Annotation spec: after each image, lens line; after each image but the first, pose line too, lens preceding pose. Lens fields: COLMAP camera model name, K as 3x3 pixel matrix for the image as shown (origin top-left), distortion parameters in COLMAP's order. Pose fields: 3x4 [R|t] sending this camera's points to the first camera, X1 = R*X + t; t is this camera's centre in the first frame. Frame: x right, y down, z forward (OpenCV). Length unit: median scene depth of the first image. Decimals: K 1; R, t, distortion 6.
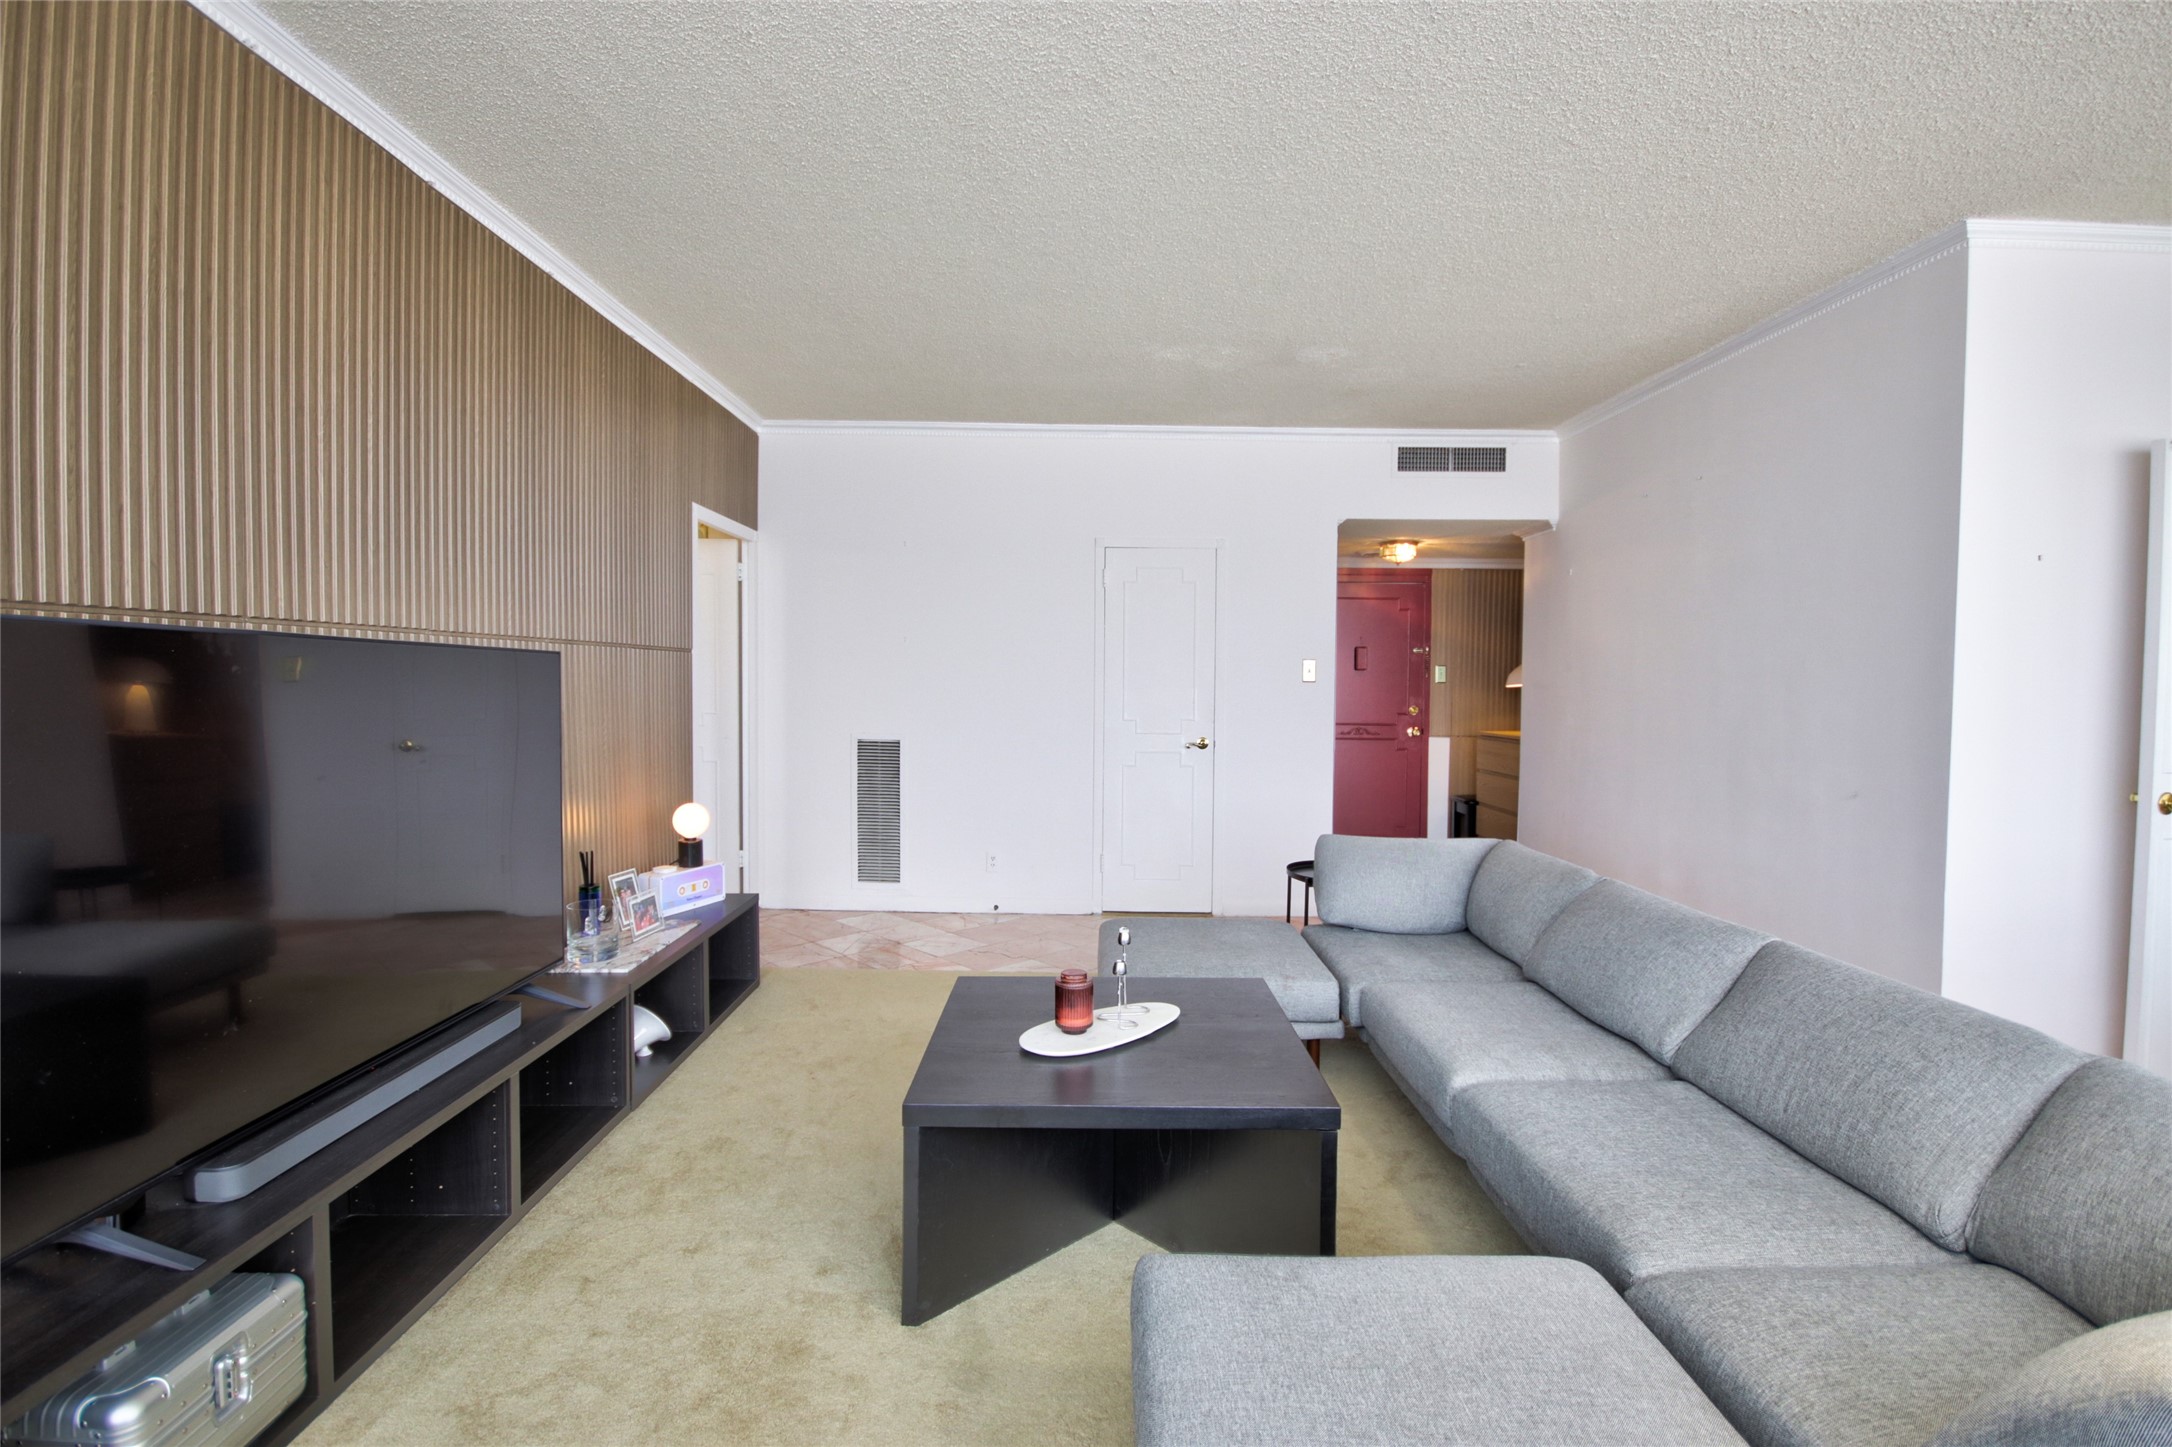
lens RADIAL K [[1004.3, 0, 1086.0], [0, 1004.3, 723.5], [0, 0, 1]] dist [0.011420, 0.000468]
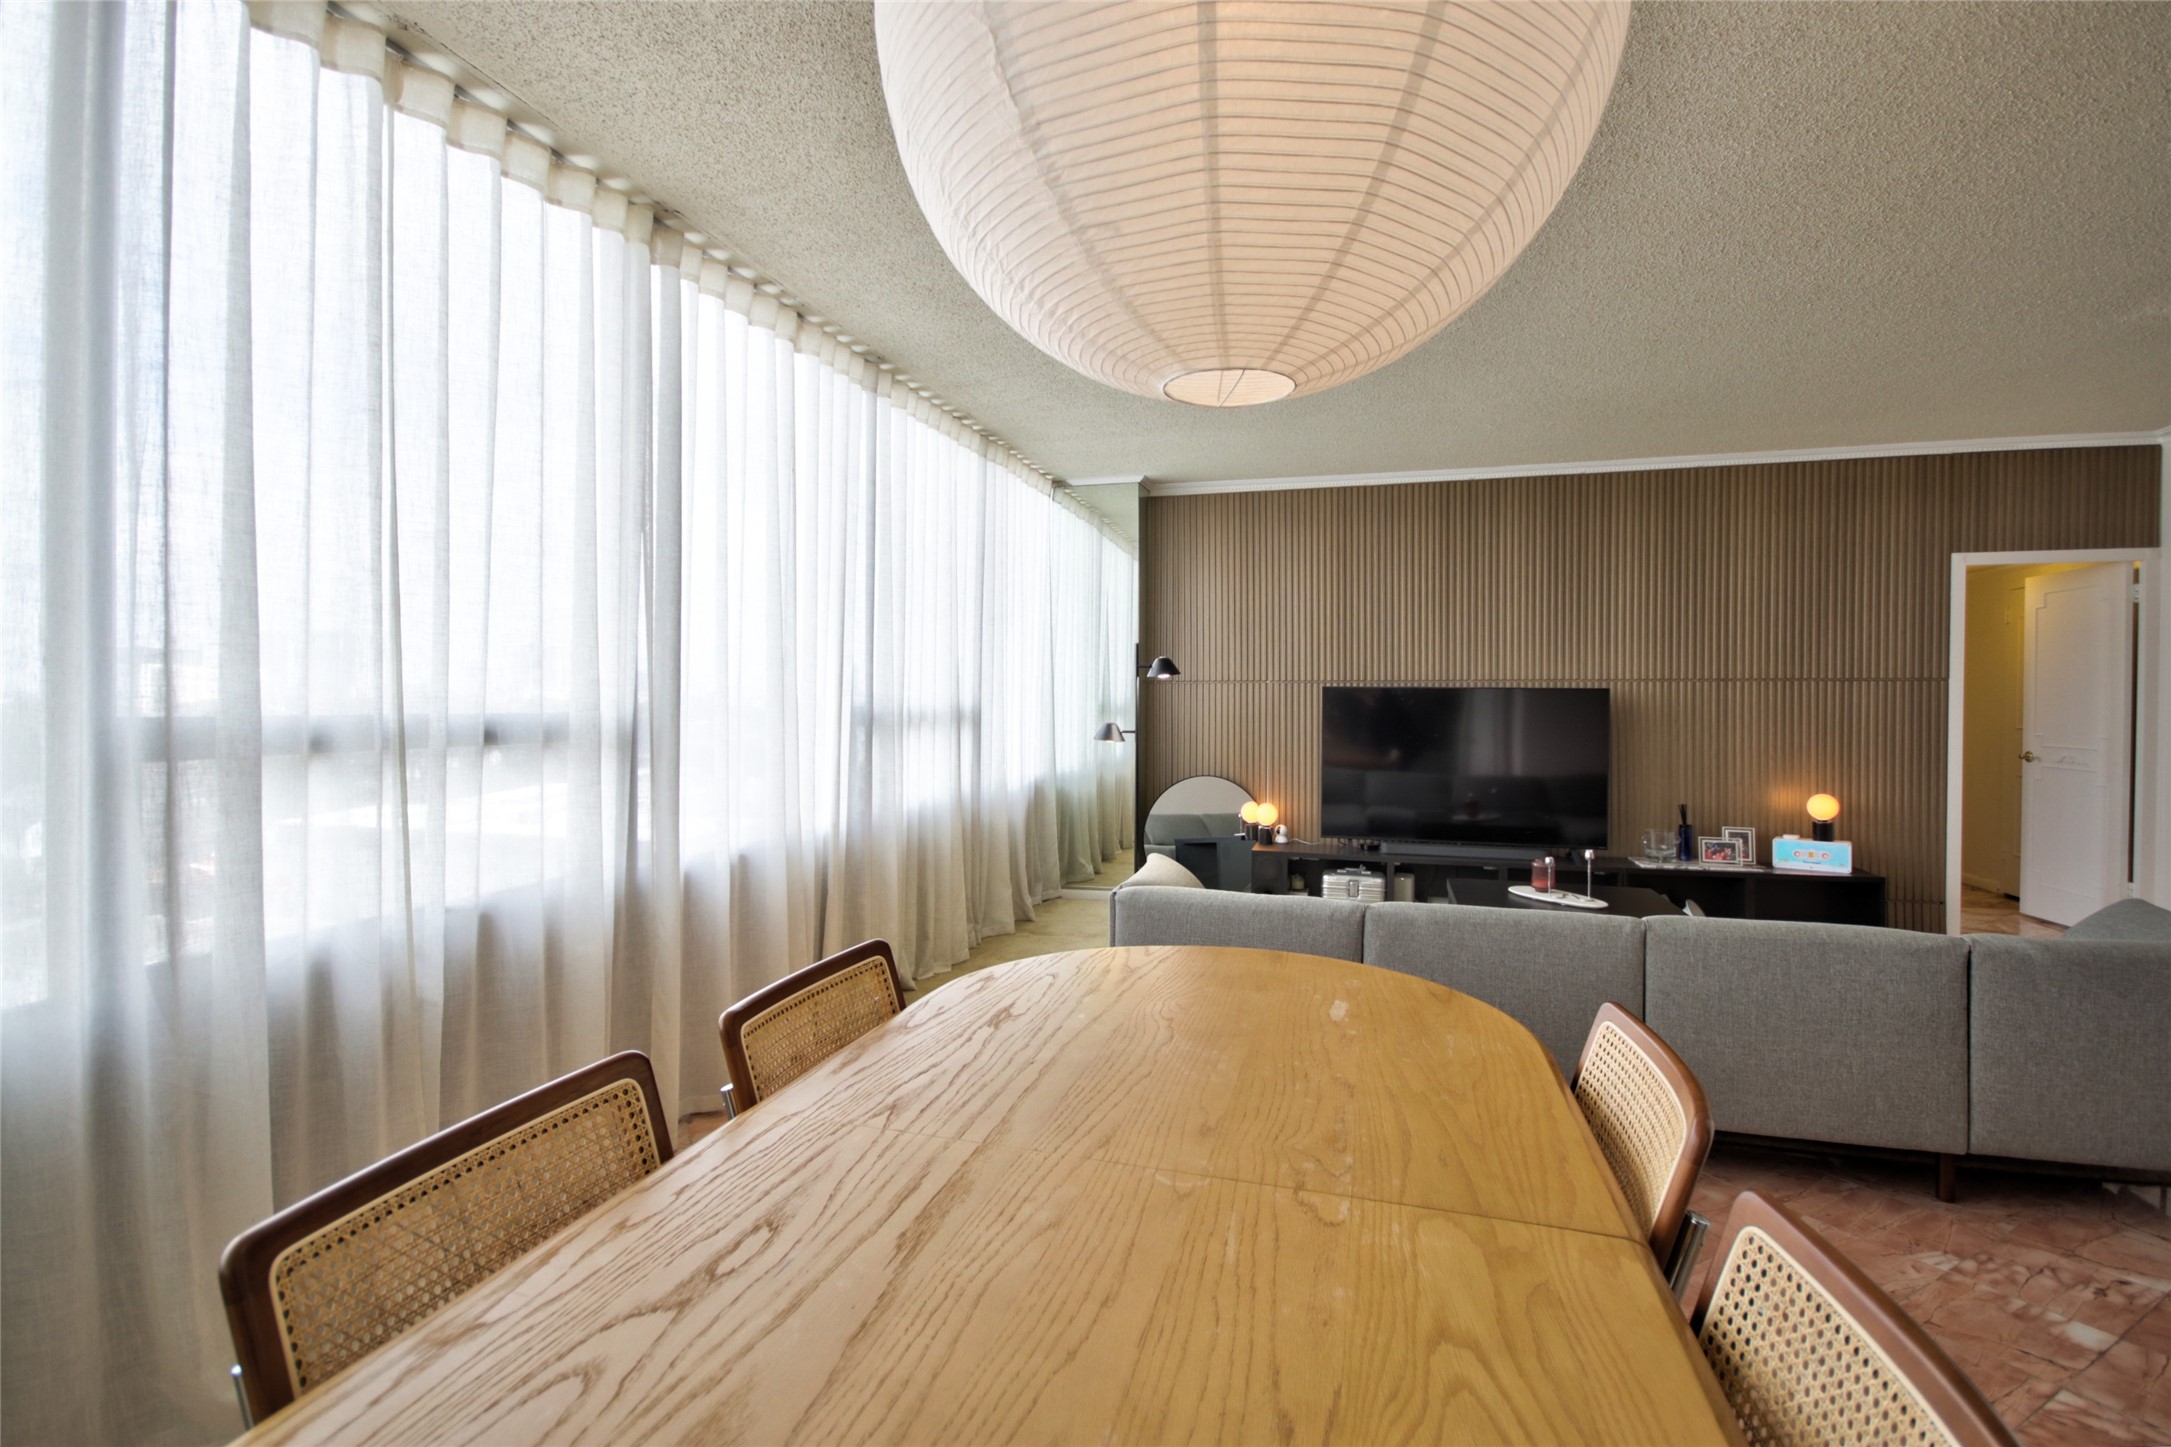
lens RADIAL K [[1034.7, 0, 1093.5], [0, 1034.7, 720.6], [0, 0, 1]] dist [0.015876, -0.012129]
pose [[-0.269792, 0.014002, -0.962817, 0.874242], [-0.049093, 0.998394, 0.028276, -0.007955], [0.961666, 0.054896, -0.268672, 0.306178]]
